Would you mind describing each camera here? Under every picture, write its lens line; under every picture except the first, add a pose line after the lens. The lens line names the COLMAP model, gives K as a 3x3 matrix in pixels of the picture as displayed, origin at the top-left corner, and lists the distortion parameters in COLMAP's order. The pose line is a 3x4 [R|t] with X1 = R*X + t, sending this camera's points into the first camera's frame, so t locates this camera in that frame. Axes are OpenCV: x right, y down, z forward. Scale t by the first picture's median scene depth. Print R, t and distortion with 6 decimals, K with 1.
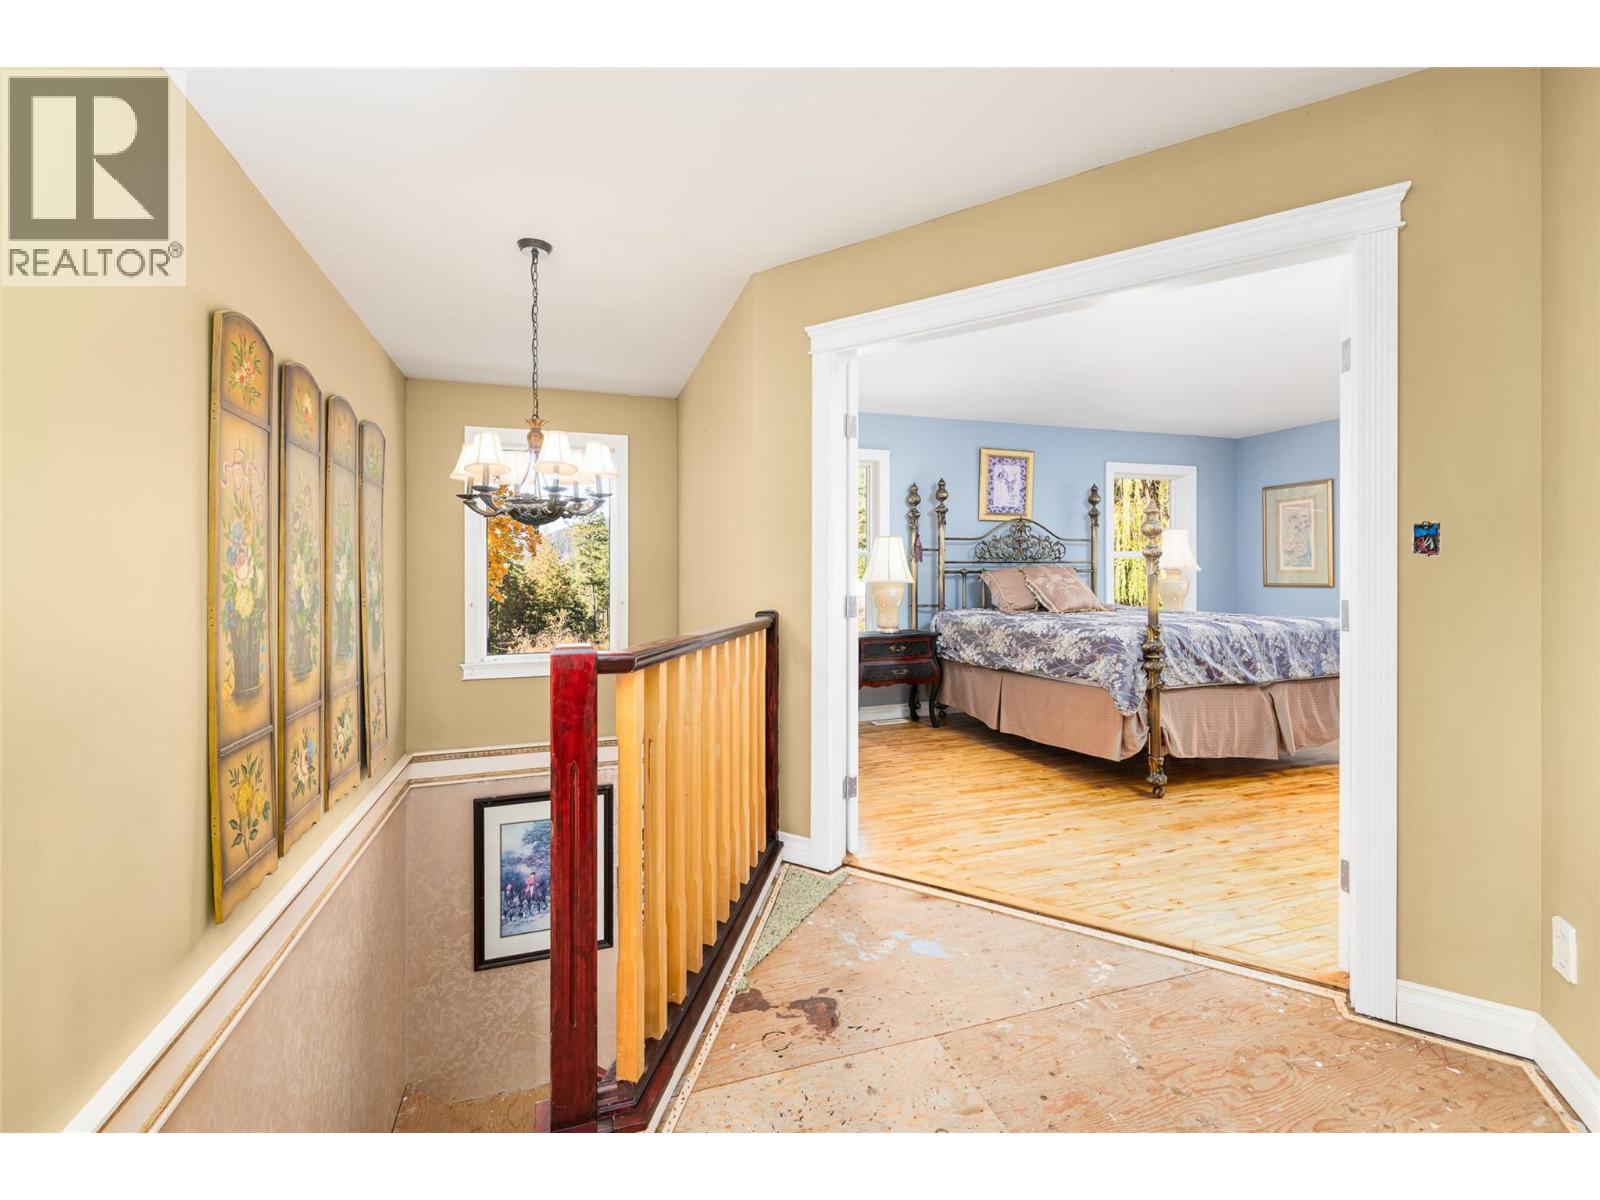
lens RADIAL K [[686.9, 0, 800.5], [0, 686.9, 573.2], [0, 0, 1]] dist [0.000411, -0.000207]
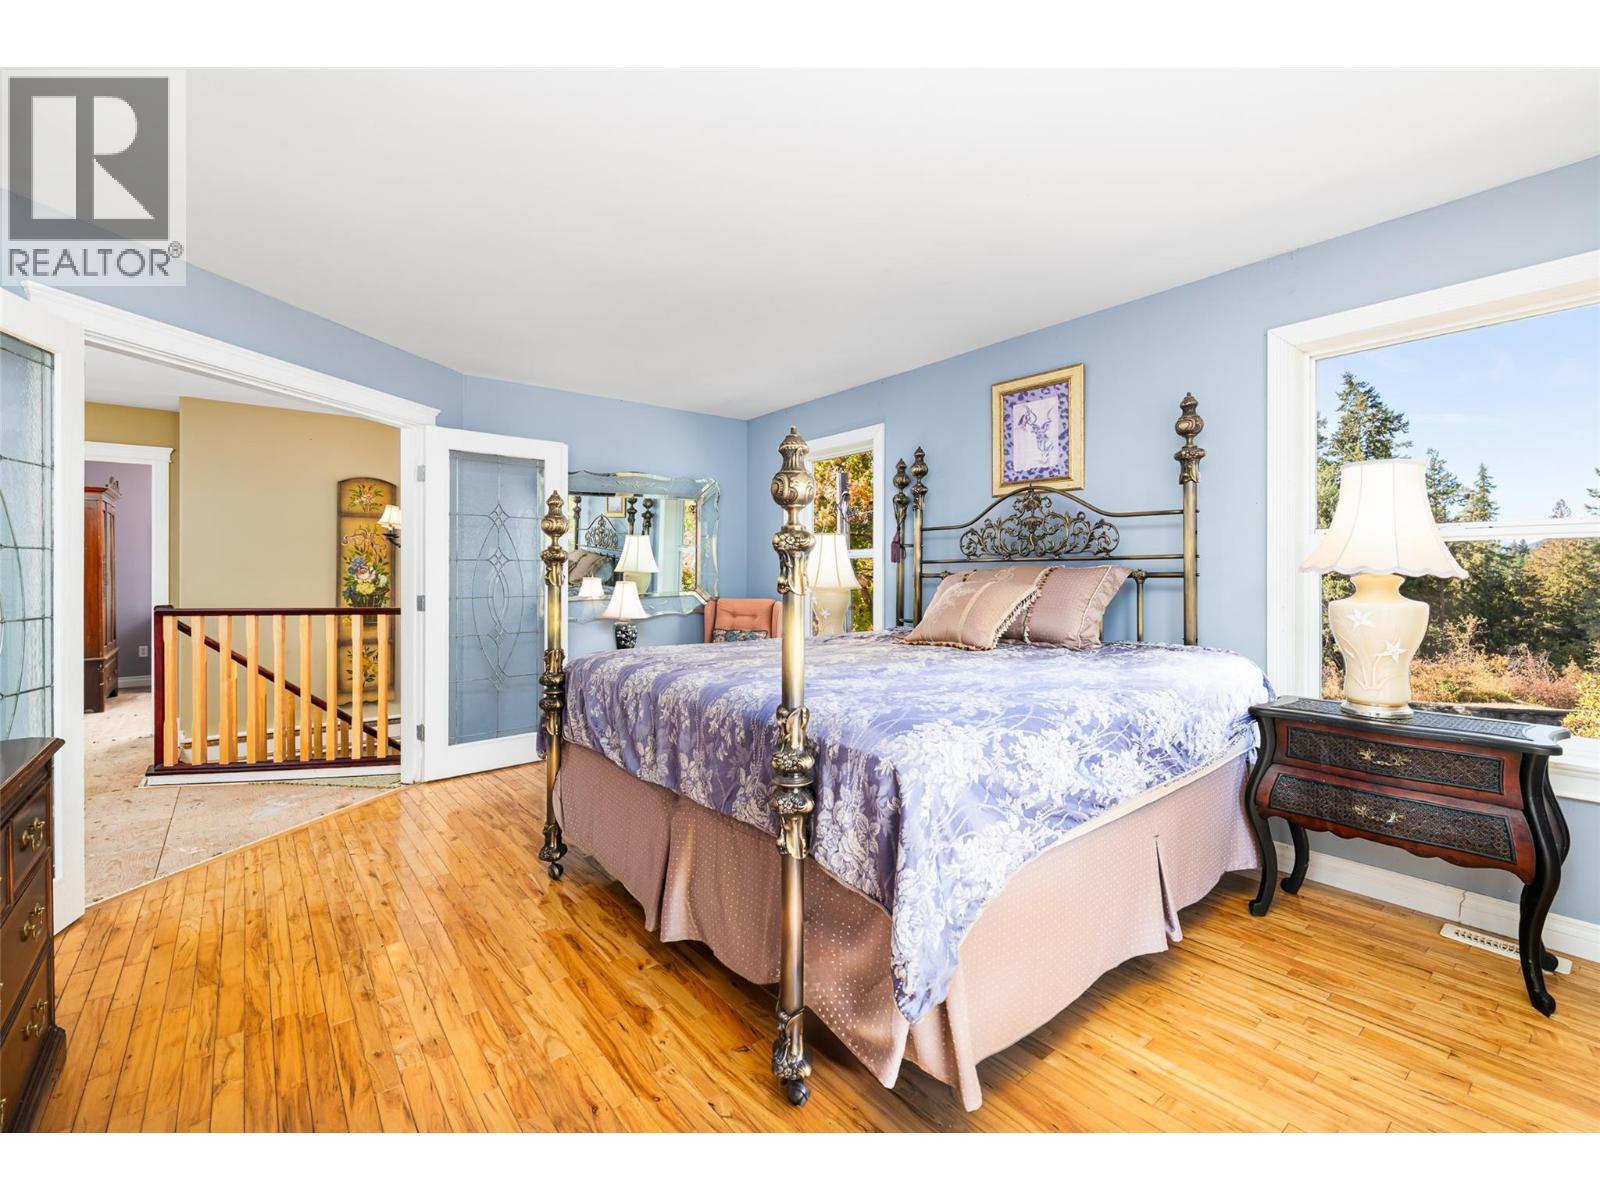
lens RADIAL K [[686.9, 0, 800.5], [0, 686.9, 573.2], [0, 0, 1]] dist [0.000411, -0.000207]
pose [[0.367169, 0.003284, -0.930148, 0.793504], [0.004726, 0.999974, 0.005396, -0.008505], [0.930142, -0.006377, 0.367144, 0.584494]]
